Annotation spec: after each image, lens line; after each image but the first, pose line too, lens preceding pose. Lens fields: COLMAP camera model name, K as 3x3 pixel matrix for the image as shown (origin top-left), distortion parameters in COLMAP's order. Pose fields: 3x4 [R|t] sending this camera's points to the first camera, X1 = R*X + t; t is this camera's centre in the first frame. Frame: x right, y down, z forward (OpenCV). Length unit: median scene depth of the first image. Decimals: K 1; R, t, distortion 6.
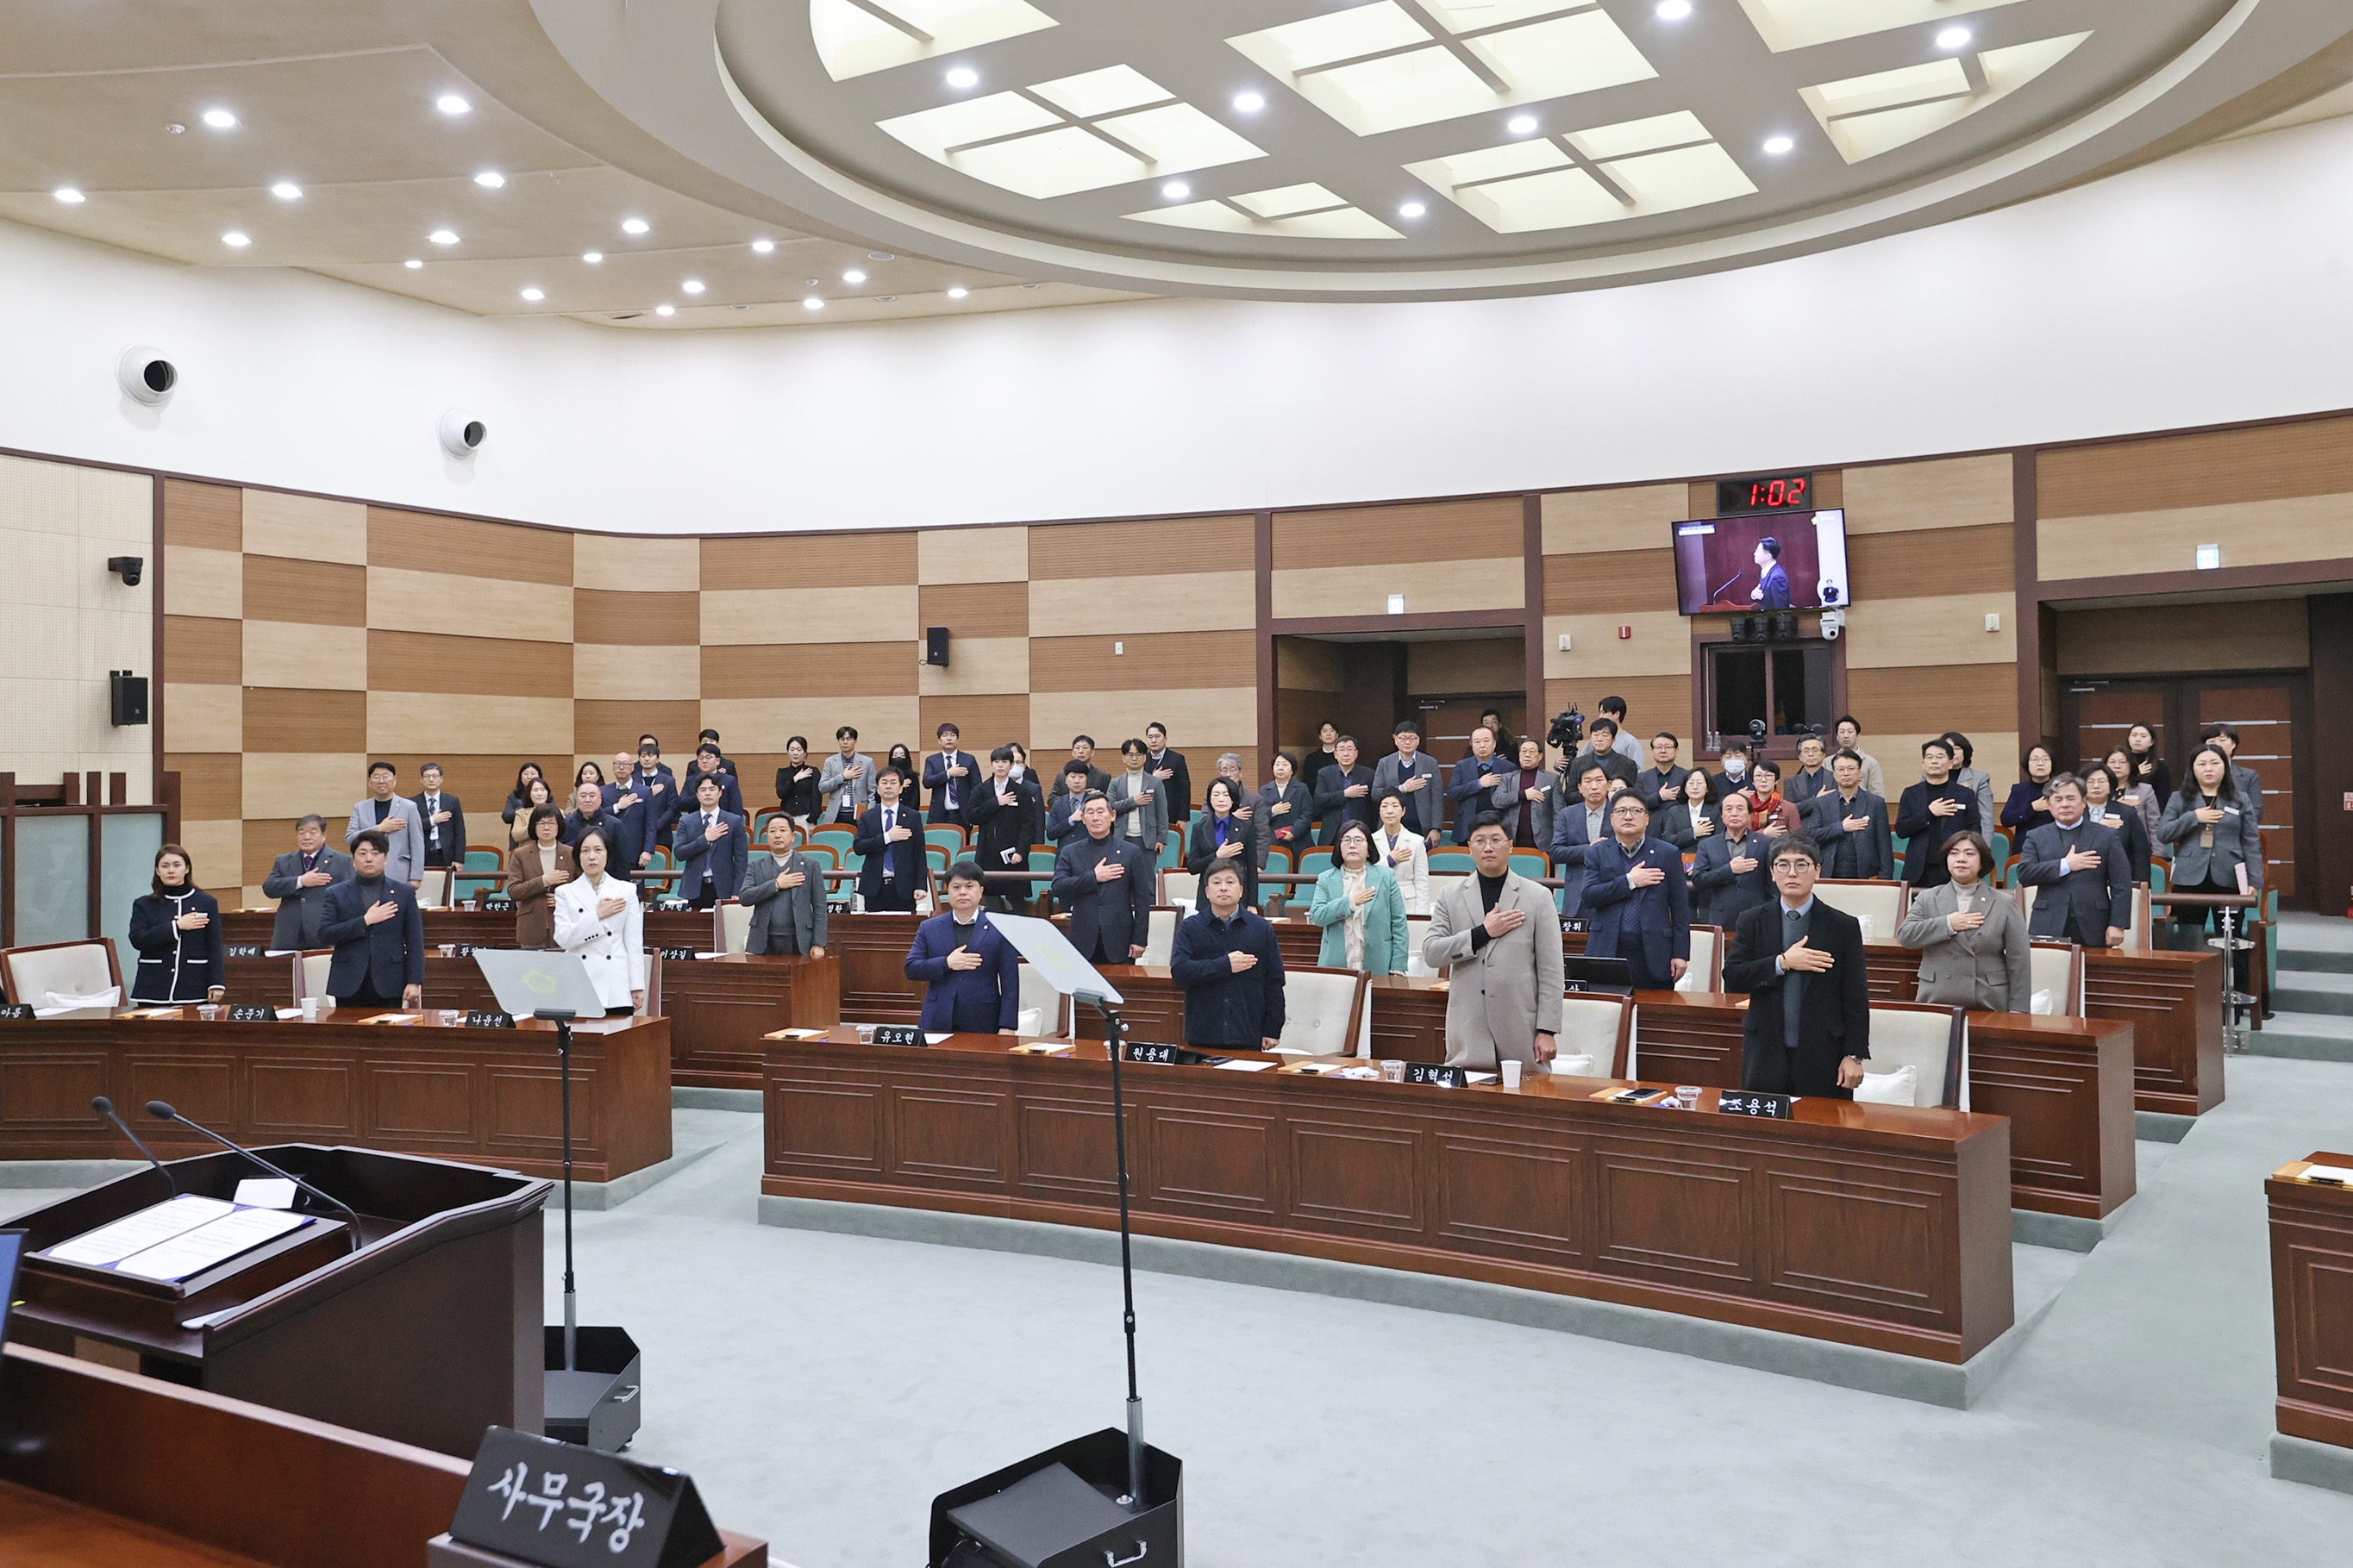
lens RADIAL K [[1826.9, 0, 1187.8], [0, 1826.9, 729.0], [0, 0, 1]] dist [-0.046871, 0.082008]
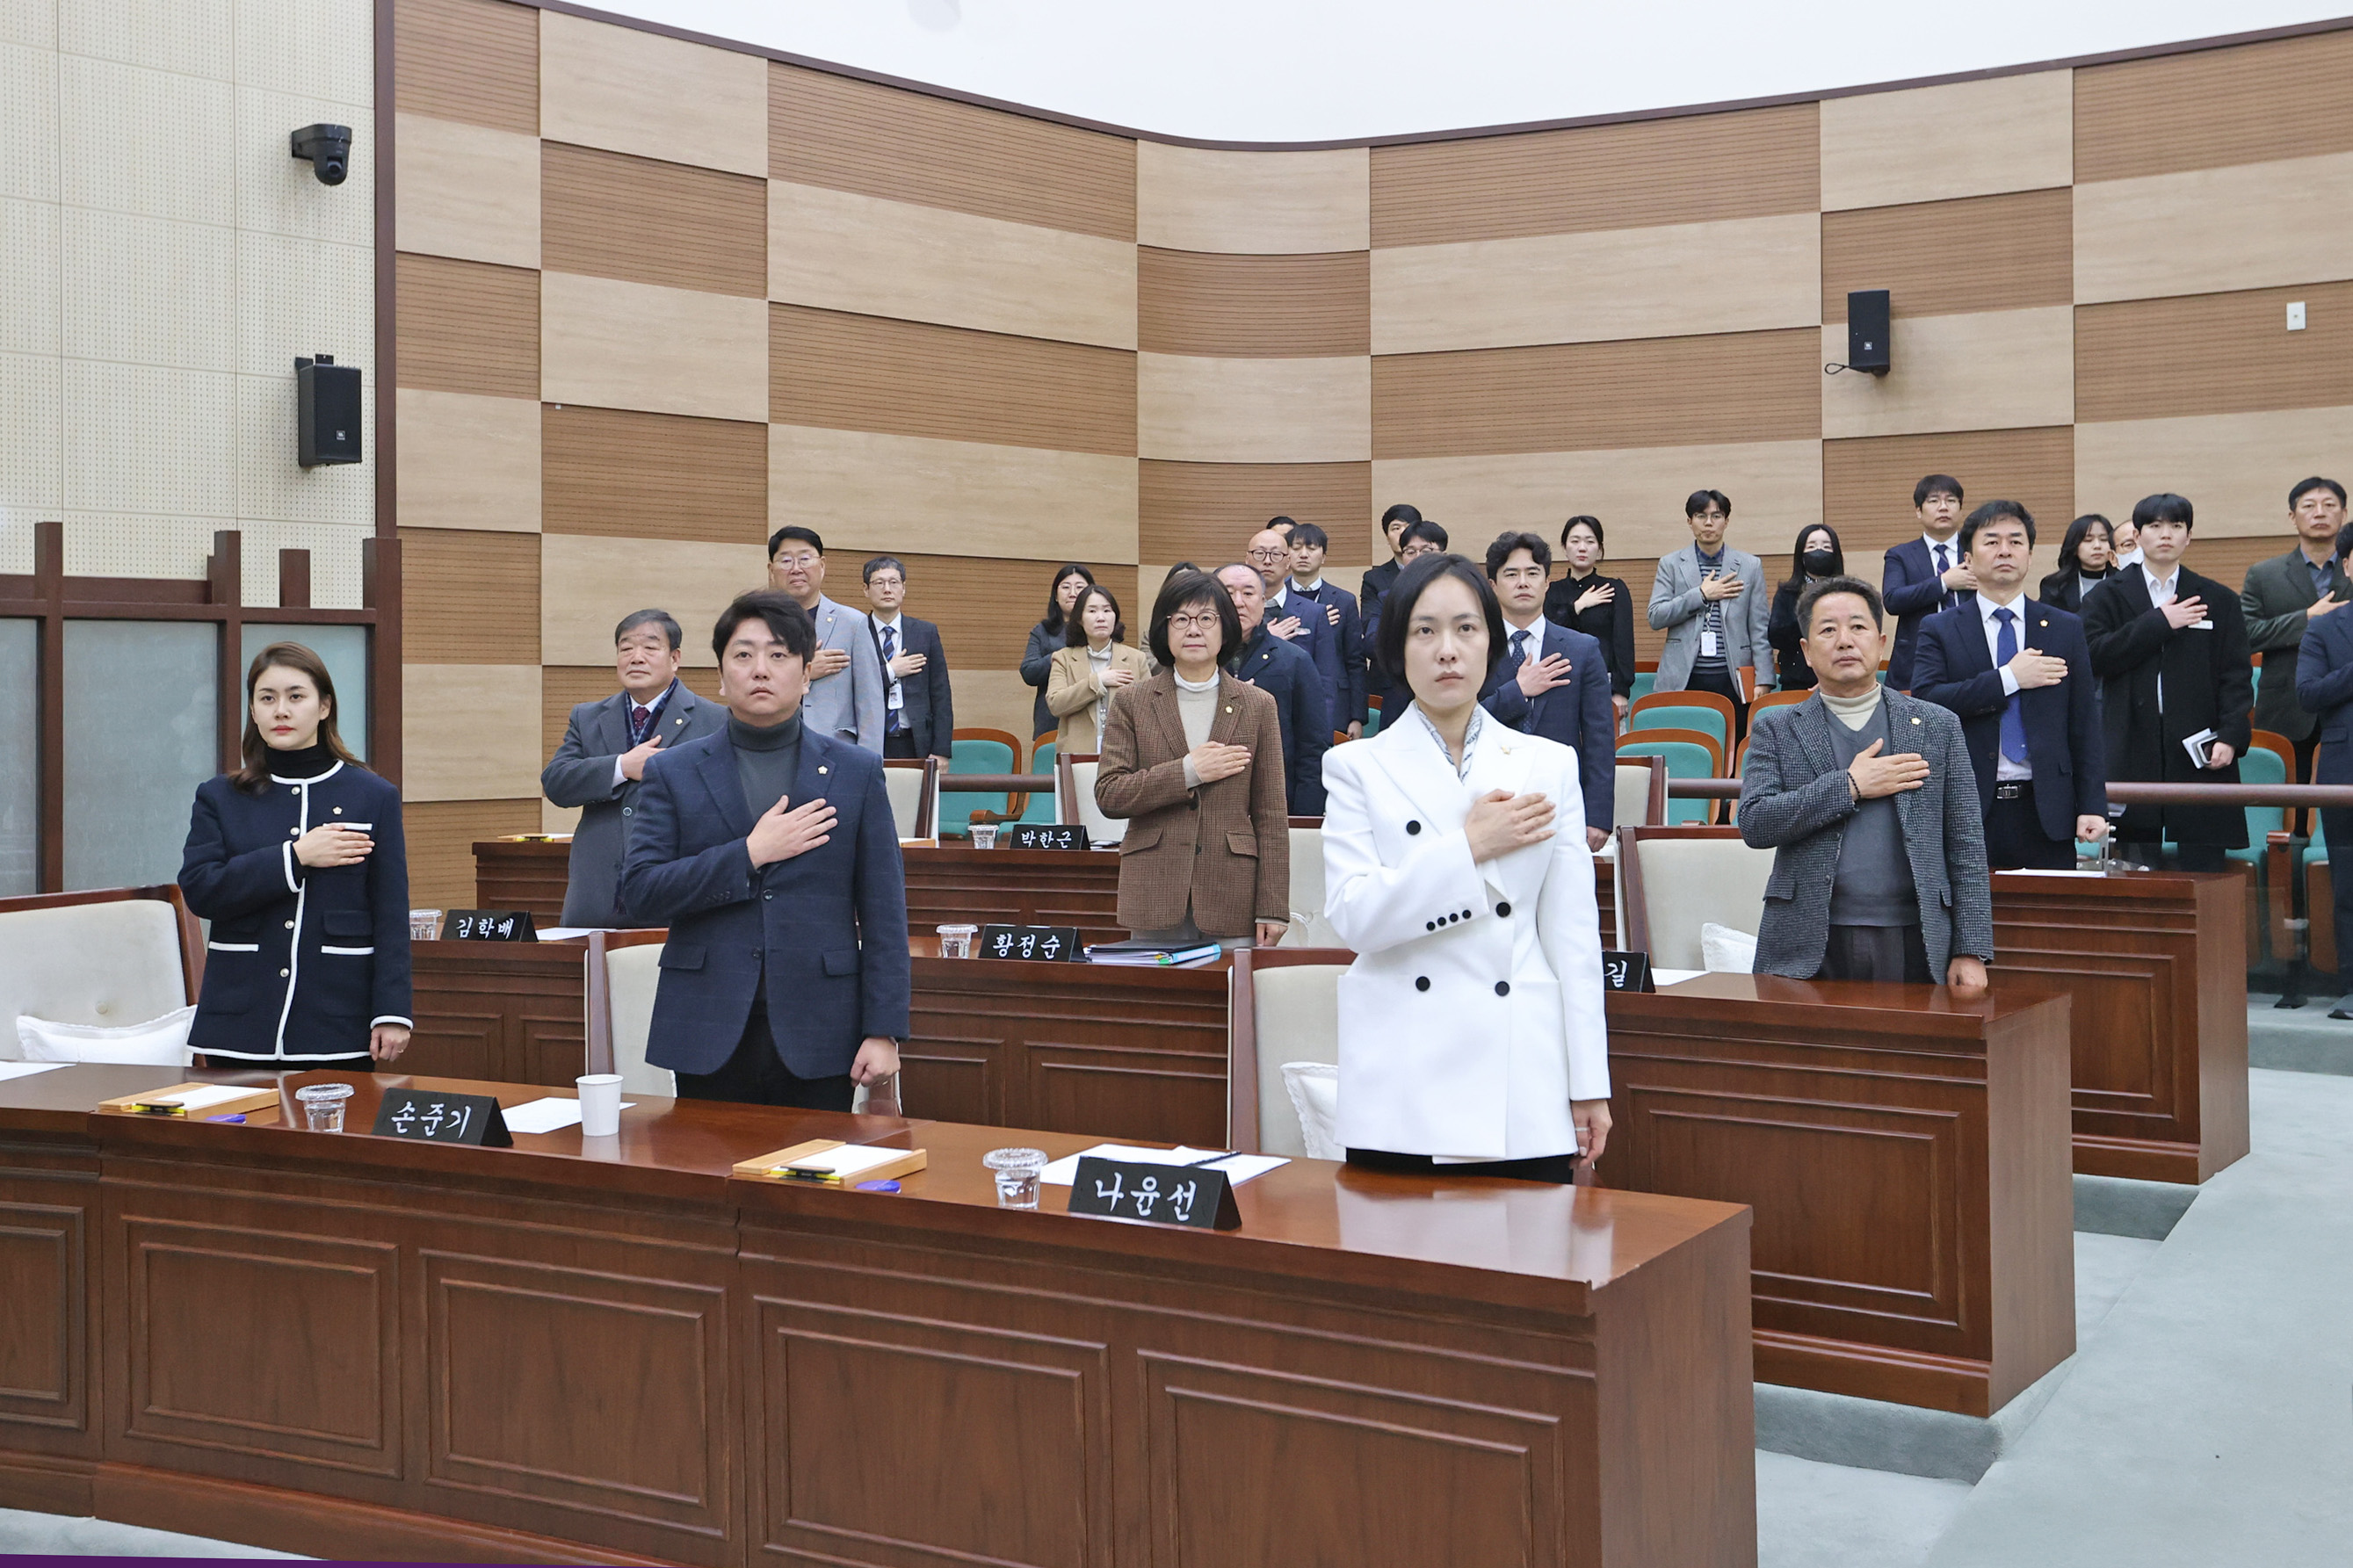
lens RADIAL K [[2610.9, 0, 1168.7], [0, 2610.9, 675.3], [0, 0, 1]] dist [-0.004196, 0.127411]
pose [[0.962236, 0.005175, -0.272168, -0.189543], [-0.000321, 0.999840, 0.017873, 0.049428], [0.272217, -0.017111, 0.962084, 0.425653]]
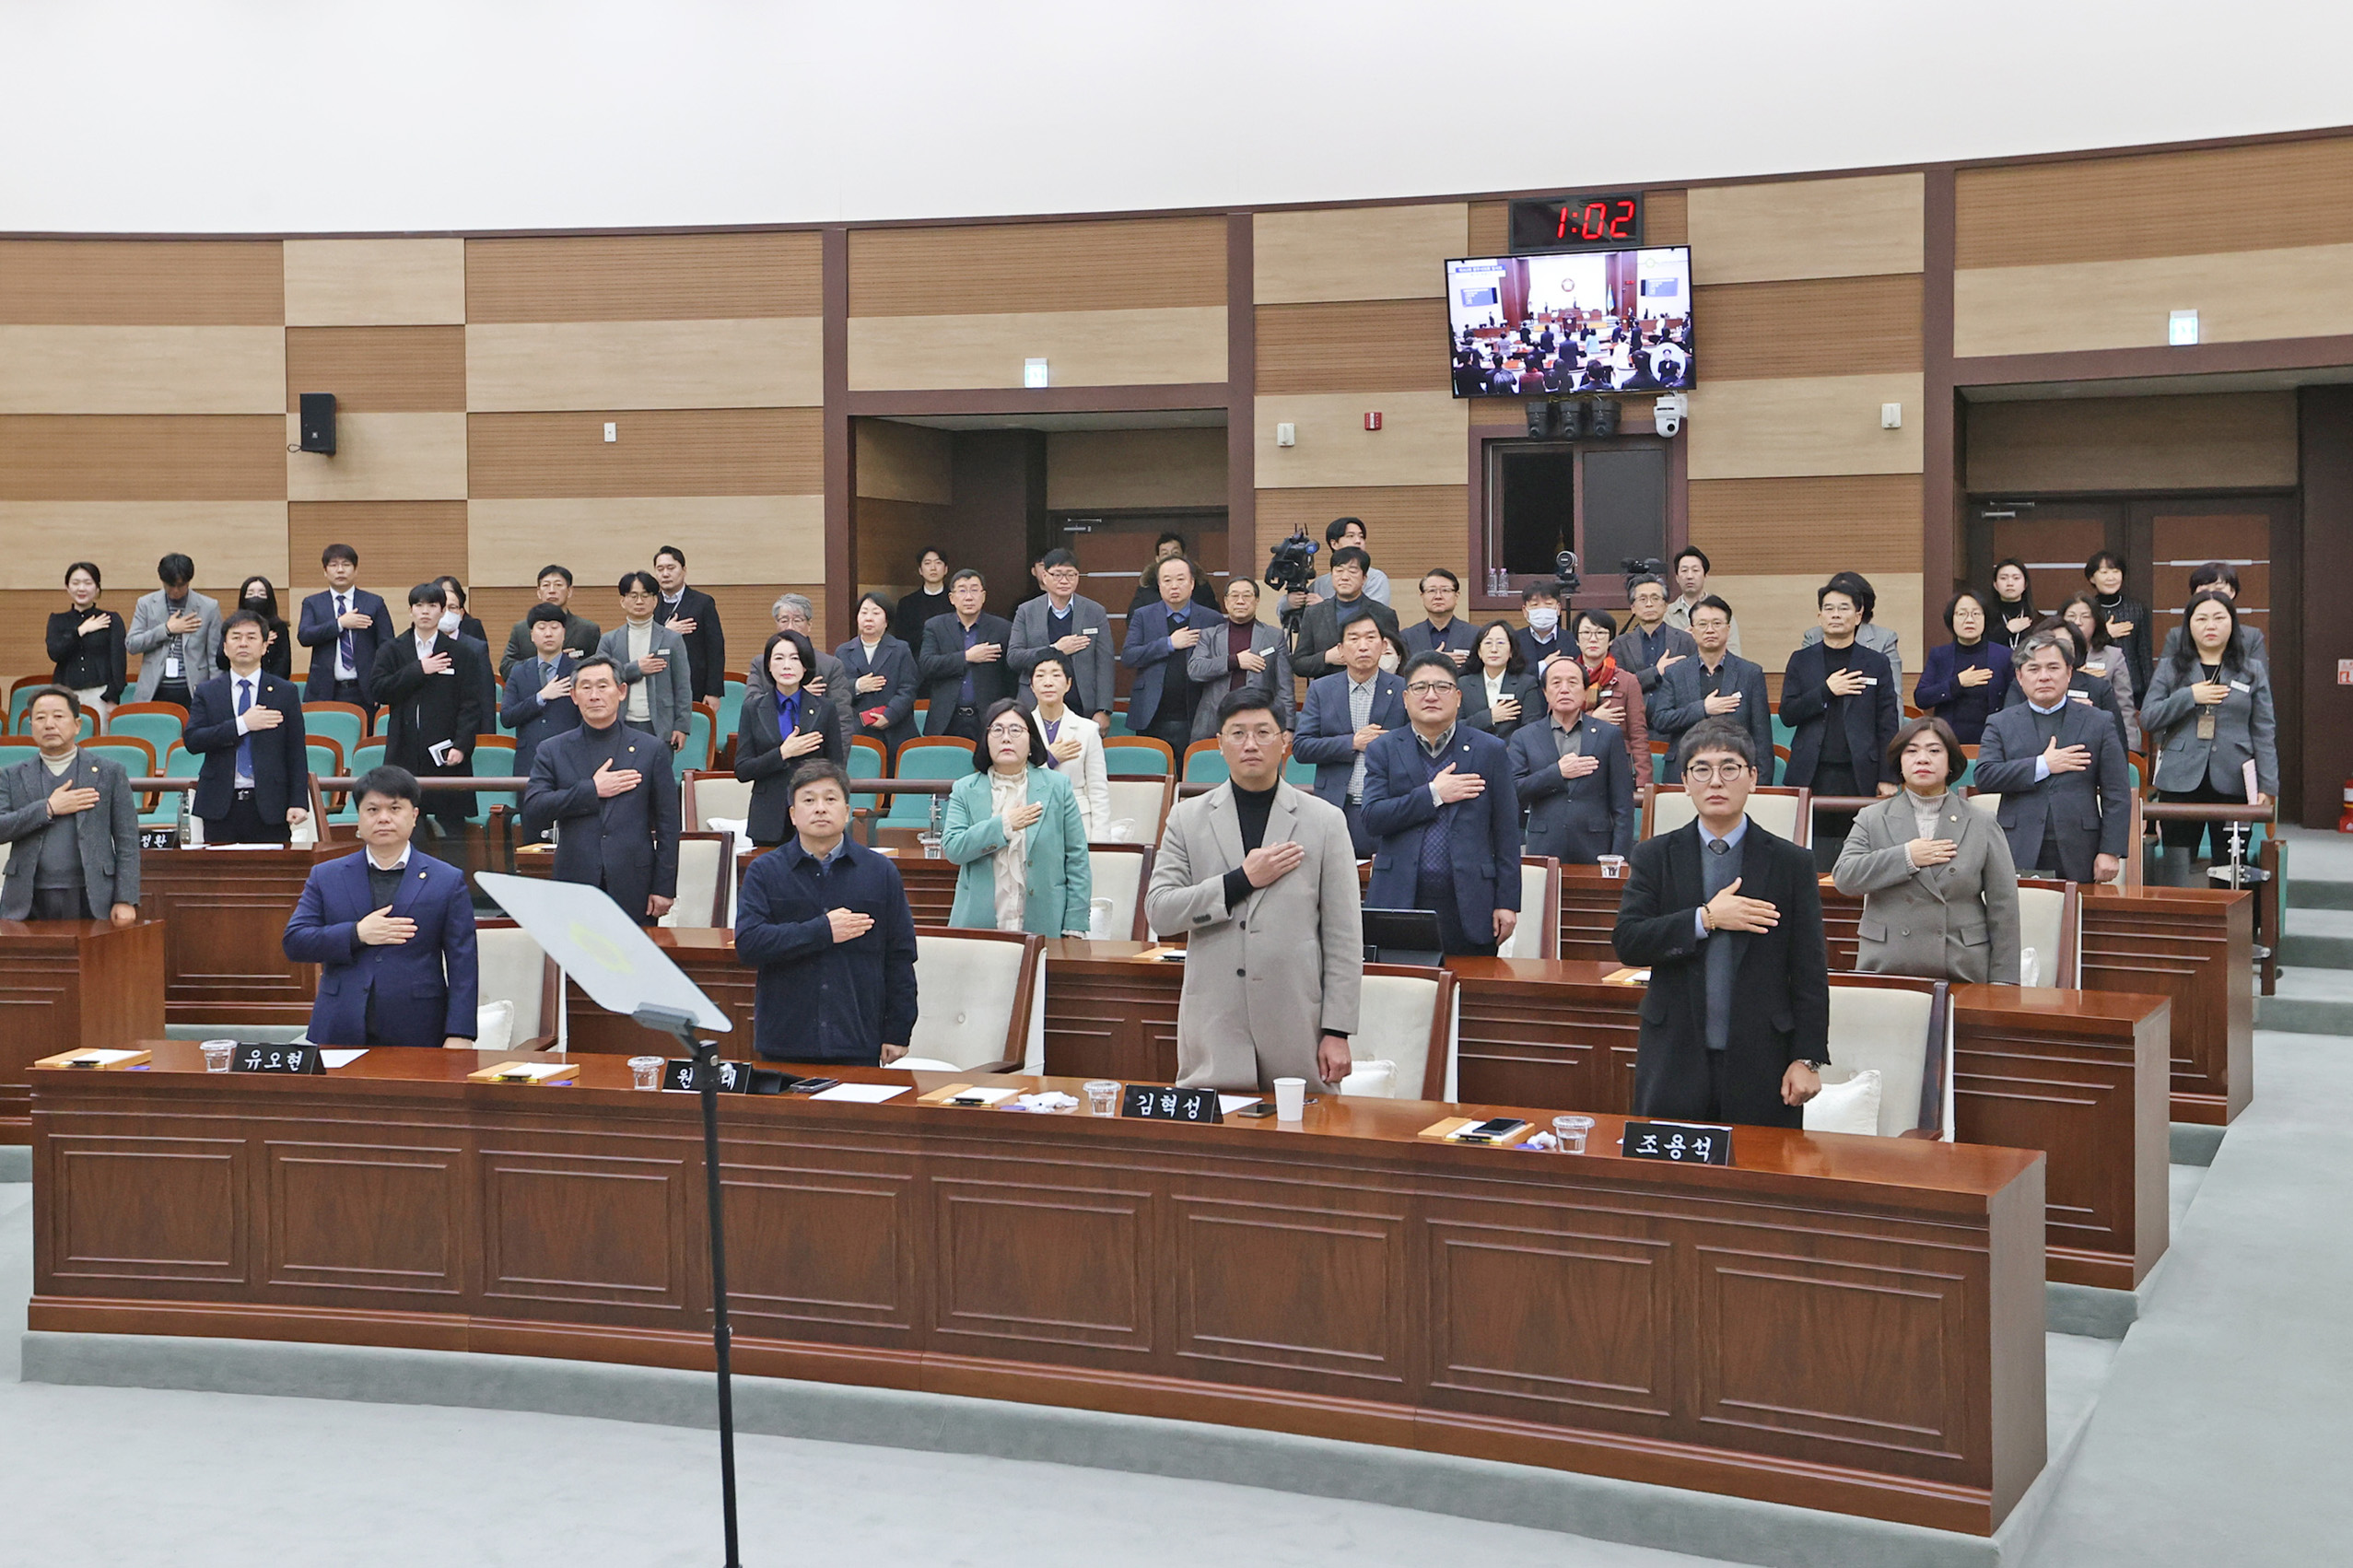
lens RADIAL K [[2611.2, 0, 1168.7], [0, 2611.2, 675.3], [0, 0, 1]] dist [-0.004196, 0.127411]
pose [[0.982963, 0.001650, 0.183795, -0.019188], [-0.009540, 0.999070, 0.042051, 0.001861], [-0.183554, -0.043088, 0.982065, 0.070016]]
